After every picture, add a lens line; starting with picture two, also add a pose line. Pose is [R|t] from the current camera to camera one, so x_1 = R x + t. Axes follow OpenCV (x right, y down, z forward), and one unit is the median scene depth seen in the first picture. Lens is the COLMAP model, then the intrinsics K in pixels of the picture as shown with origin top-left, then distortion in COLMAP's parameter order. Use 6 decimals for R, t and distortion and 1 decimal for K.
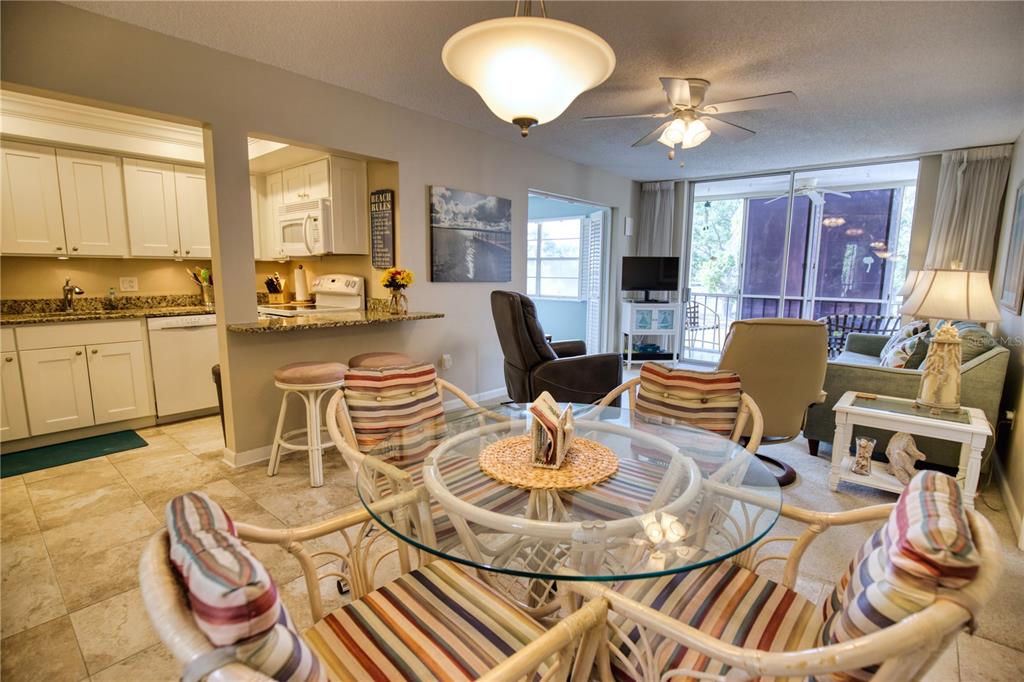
lens RADIAL K [[488.6, 0, 515.2], [0, 488.6, 347.6], [0, 0, 1]] dist [-0.033896, 0.007402]
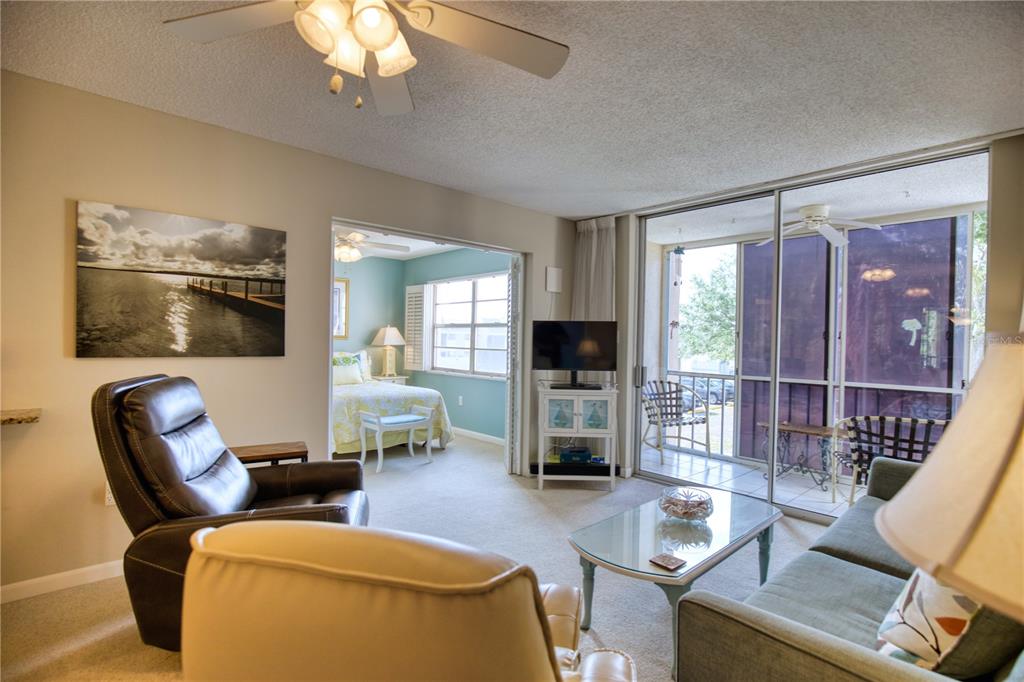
lens RADIAL K [[488.6, 0, 517.3], [0, 488.6, 346.5], [0, 0, 1]] dist [-0.033896, 0.007402]
pose [[0.992602, 0.010076, -0.120994, 0.431038], [-0.027123, 0.989768, -0.140085, -0.080753], [0.118345, 0.142331, 0.982719, 0.489998]]
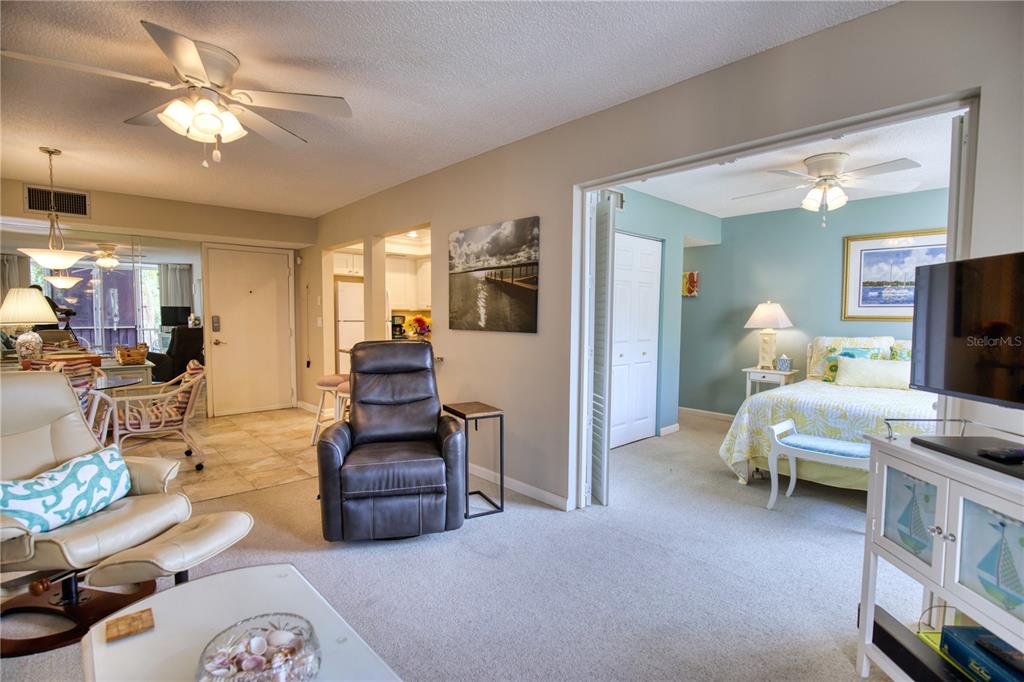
lens RADIAL K [[488.6, 0, 519.1], [0, 488.6, 345.0], [0, 0, 1]] dist [-0.033896, 0.007402]
pose [[-0.110212, 0.049372, -0.992681, 0.789182], [-0.160270, 0.984812, 0.066775, -0.190293], [0.980901, 0.166457, -0.100625, 1.235944]]
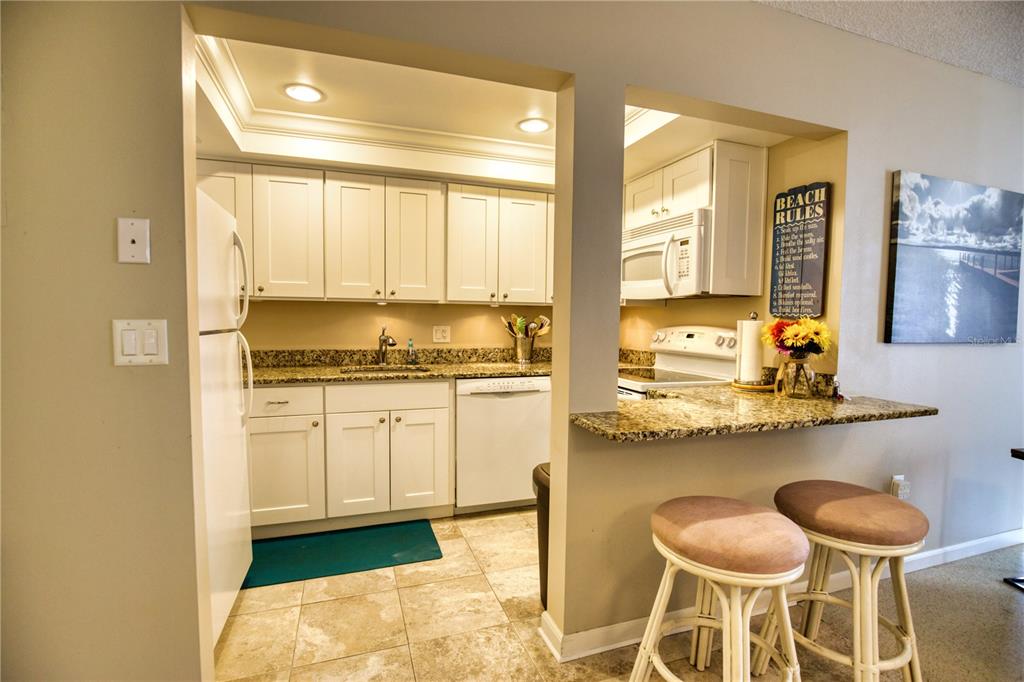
lens RADIAL K [[488.6, 0, 517.0], [0, 488.6, 347.0], [0, 0, 1]] dist [-0.033896, 0.007402]
pose [[0.864434, 0.032243, -0.501712, -0.259148], [-0.080709, 0.993898, -0.075185, -0.055870], [0.496226, 0.105485, 0.861761, 0.326739]]
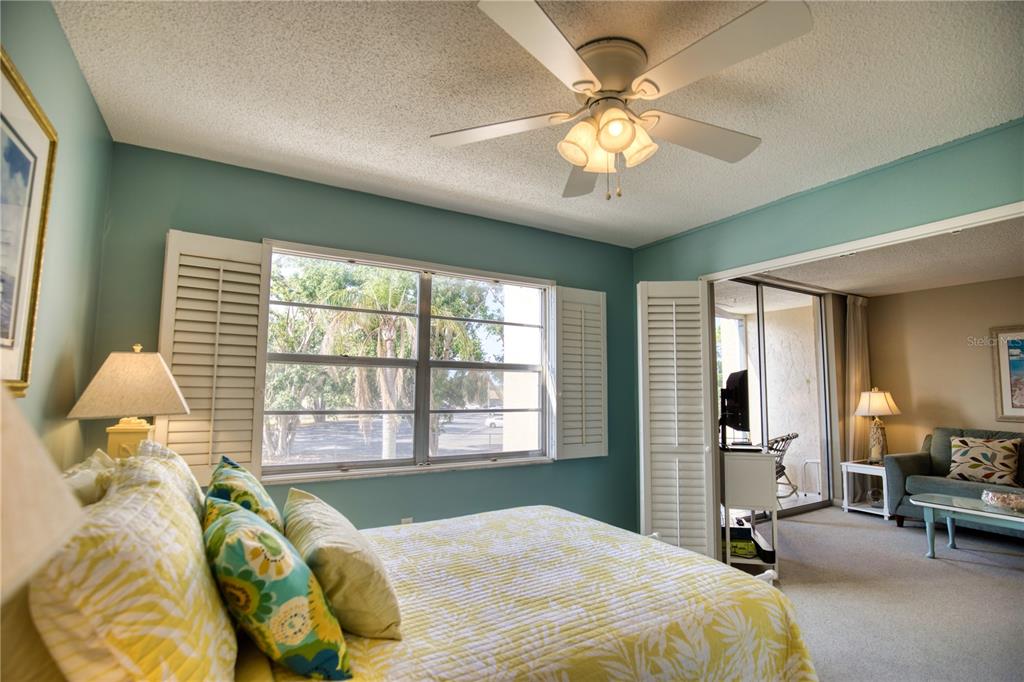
lens RADIAL K [[488.6, 0, 514.4], [0, 488.6, 346.6], [0, 0, 1]] dist [-0.033896, 0.007402]
pose [[0.325576, 0.082187, 0.941937, -0.583866], [0.139534, 0.981131, -0.133836, -0.267110], [-0.935163, 0.175006, 0.307965, 1.630248]]
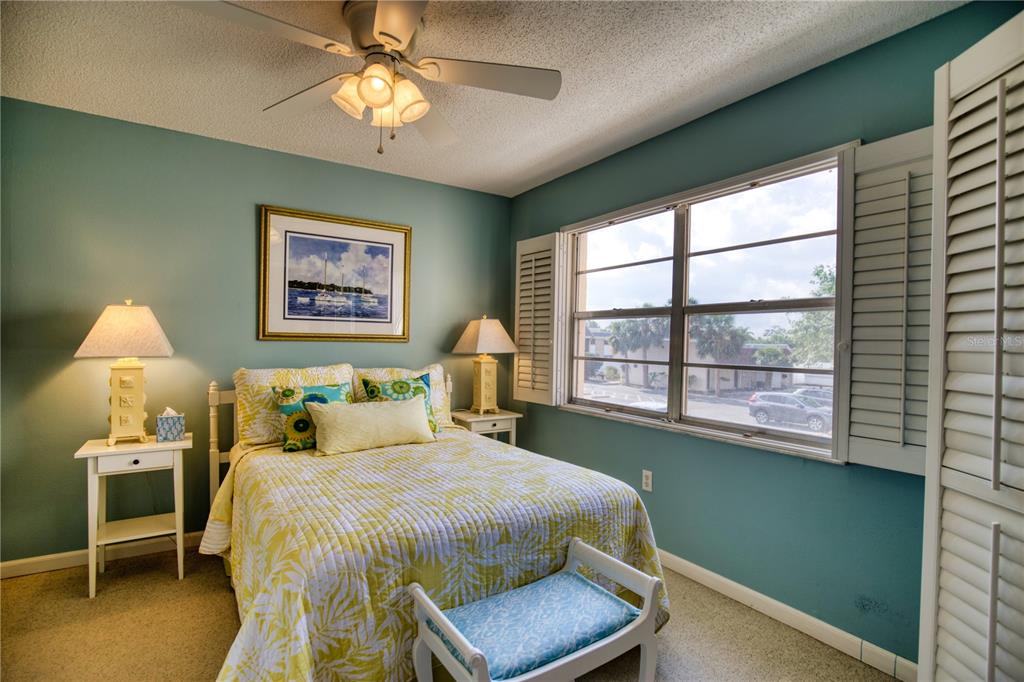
lens RADIAL K [[488.6, 0, 519.9], [0, 488.6, 345.8], [0, 0, 1]] dist [-0.033896, 0.007402]
pose [[0.962501, 0.009843, -0.271101, 0.071690], [-0.050157, 0.988569, -0.142181, -0.206112], [0.266603, 0.150447, 0.951992, 1.301201]]
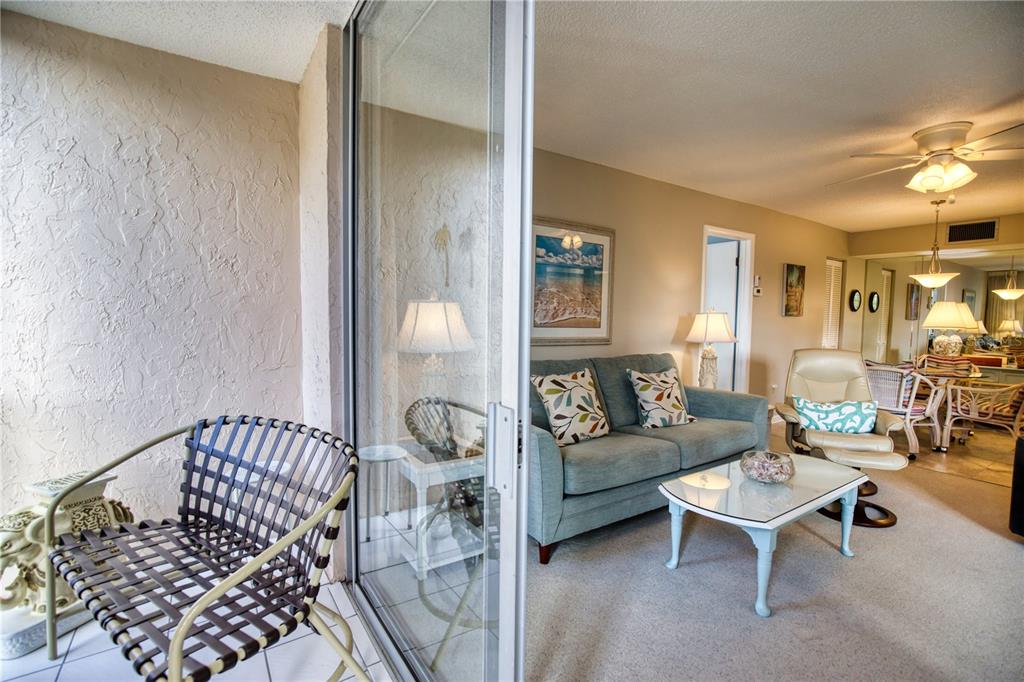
lens RADIAL K [[468.9, 0, 515.3], [0, 468.9, 346.9], [0, 0, 1]] dist [-0.034684, 0.006995]
pose [[-0.963384, -0.042335, 0.264764, 0.713626], [0.017092, 0.975752, 0.218212, -0.257151], [-0.267582, 0.214747, -0.939300, 1.691884]]
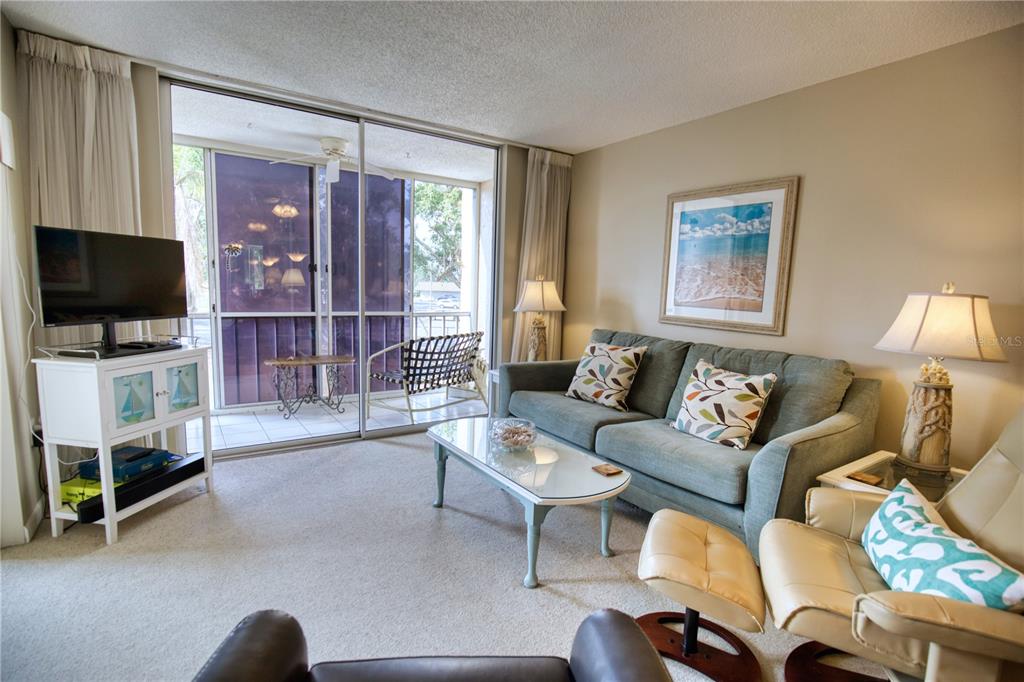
lens RADIAL K [[488.6, 0, 513.5], [0, 488.6, 347.9], [0, 0, 1]] dist [-0.033896, 0.007402]
pose [[0.264179, -0.120018, 0.956977, -0.018019], [0.118205, 0.988776, 0.091375, -0.145499], [-0.957203, 0.088981, 0.275401, 0.922708]]
